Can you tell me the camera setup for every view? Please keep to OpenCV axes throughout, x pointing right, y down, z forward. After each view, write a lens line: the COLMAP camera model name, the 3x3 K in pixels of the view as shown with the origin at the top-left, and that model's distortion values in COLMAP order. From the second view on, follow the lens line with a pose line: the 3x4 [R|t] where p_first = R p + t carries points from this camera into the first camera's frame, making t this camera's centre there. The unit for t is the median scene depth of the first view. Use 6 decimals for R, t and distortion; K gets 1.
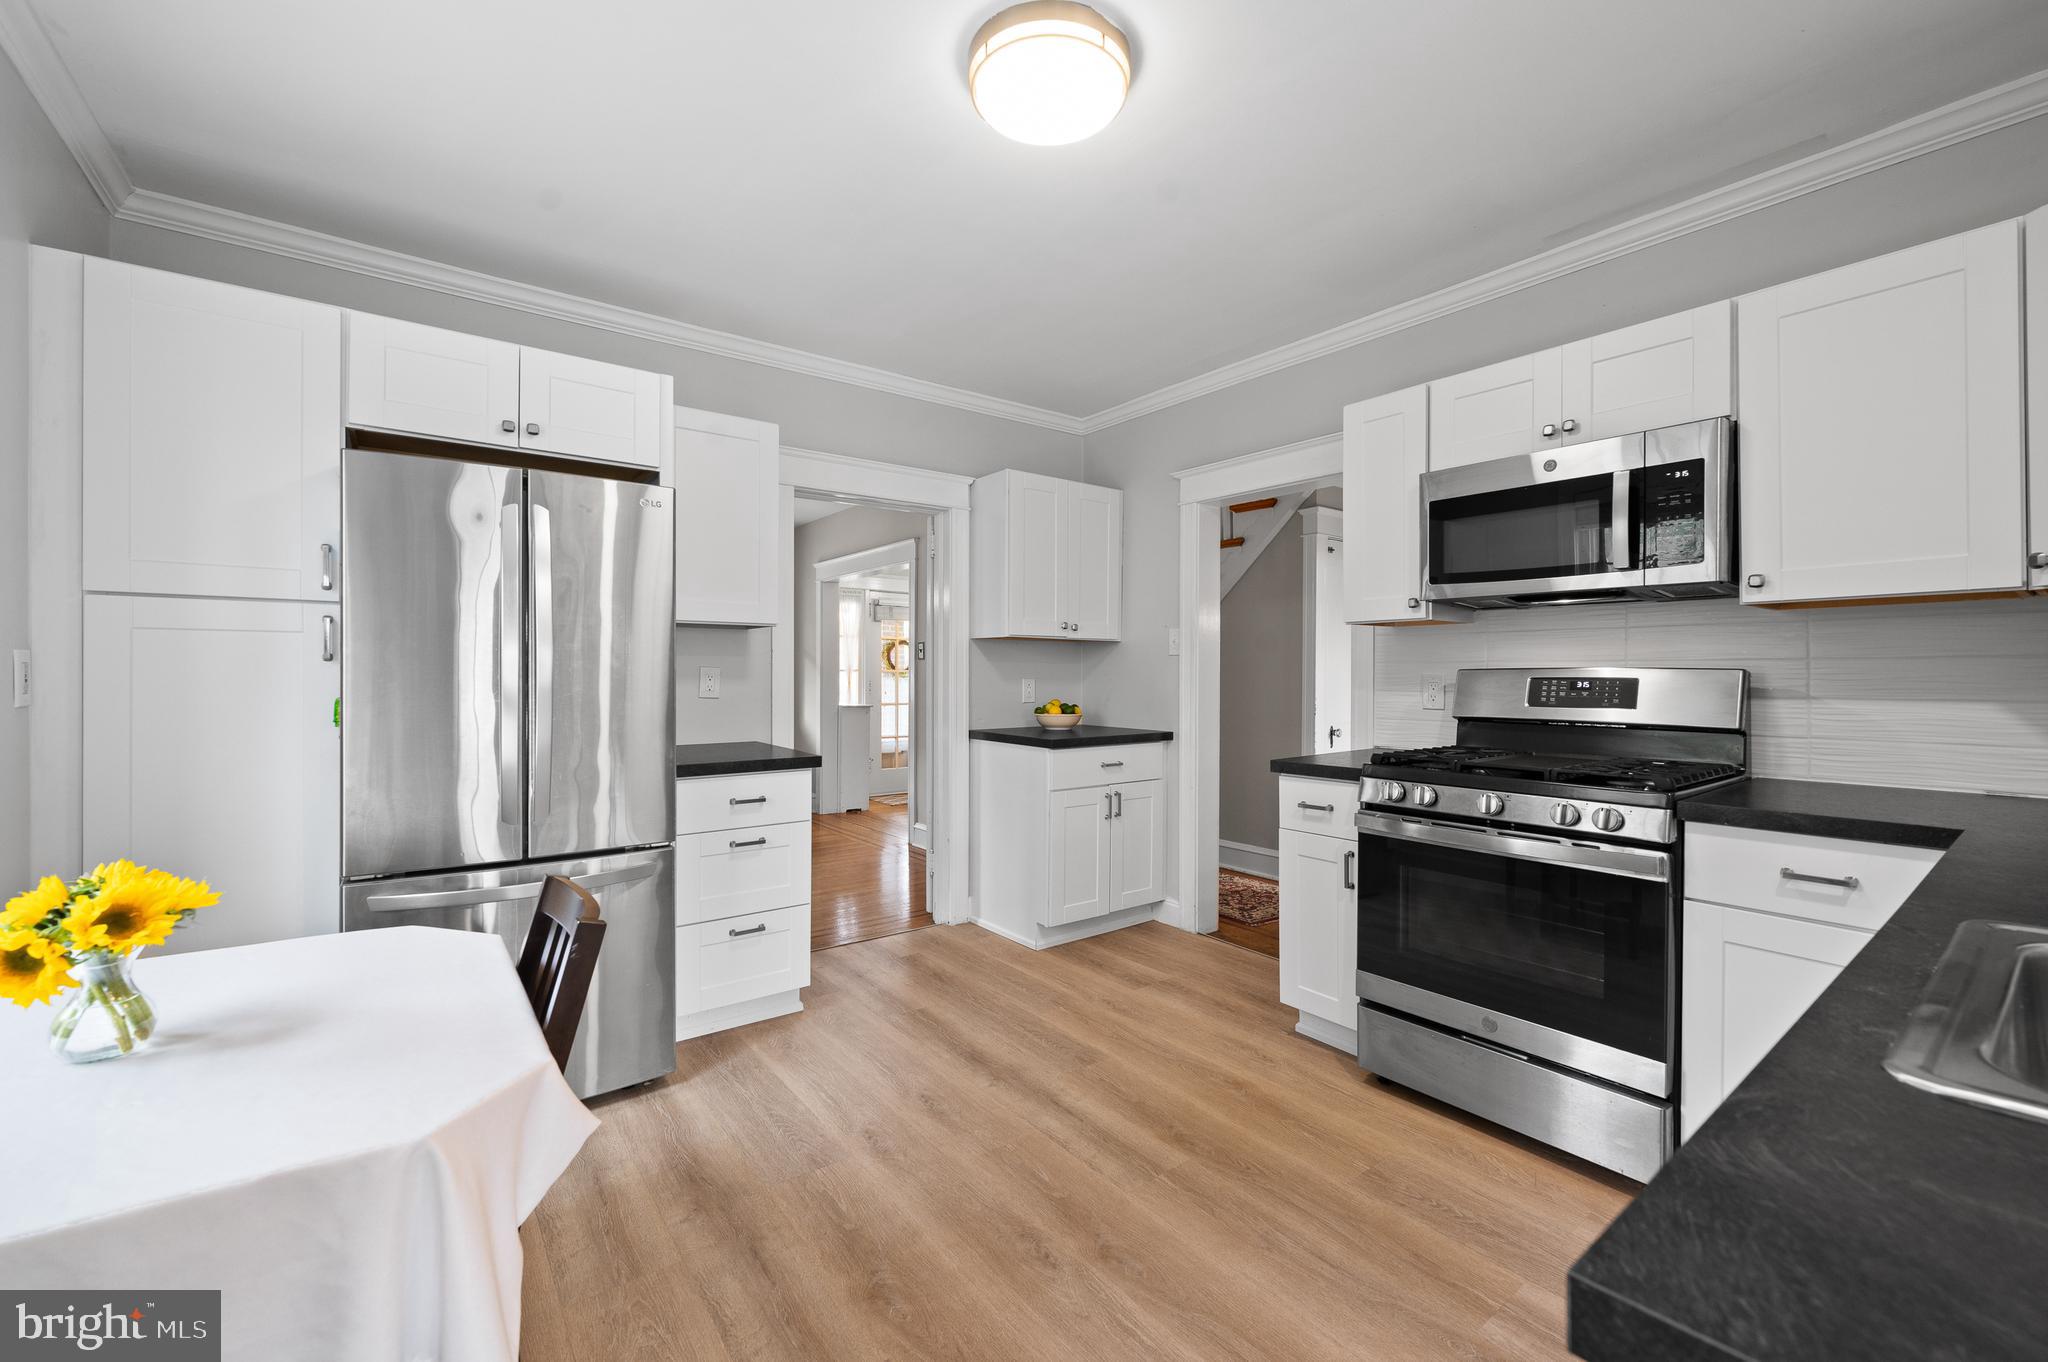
lens RADIAL K [[845.3, 0, 1017.9], [0, 845.3, 672.7], [0, 0, 1]] dist [-0.003739, 0.000675]
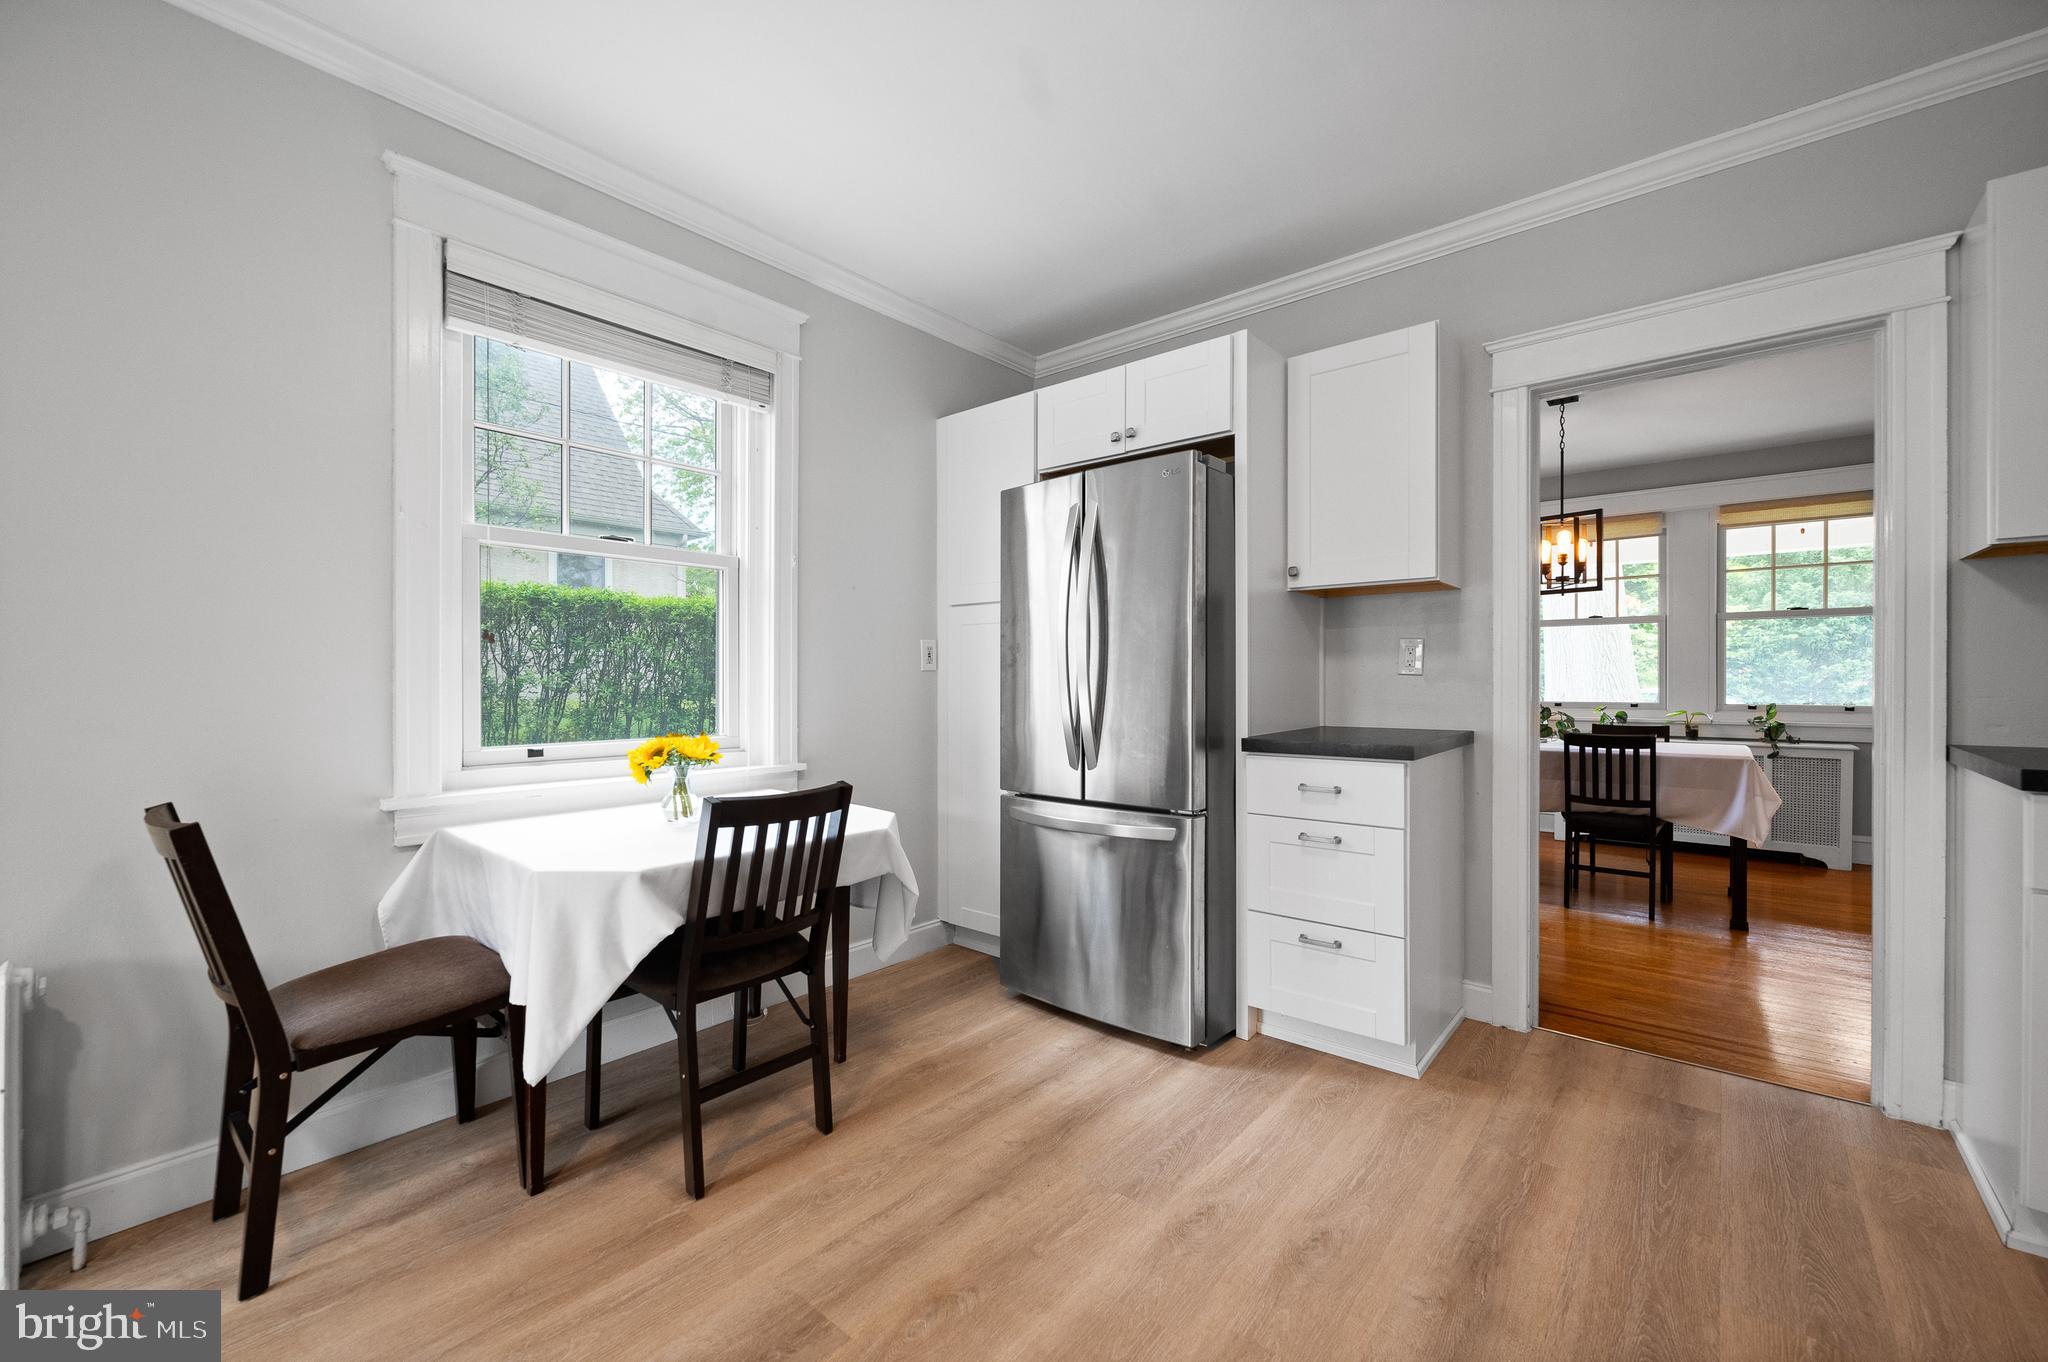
lens RADIAL K [[845.3, 0, 1038.5], [0, 845.3, 670.6], [0, 0, 1]] dist [-0.003739, 0.000675]
pose [[0.218316, -0.000965, -0.975878, 0.511074], [0.007986, 0.999968, 0.000797, 0.032948], [0.975846, -0.007967, 0.218316, 0.614498]]
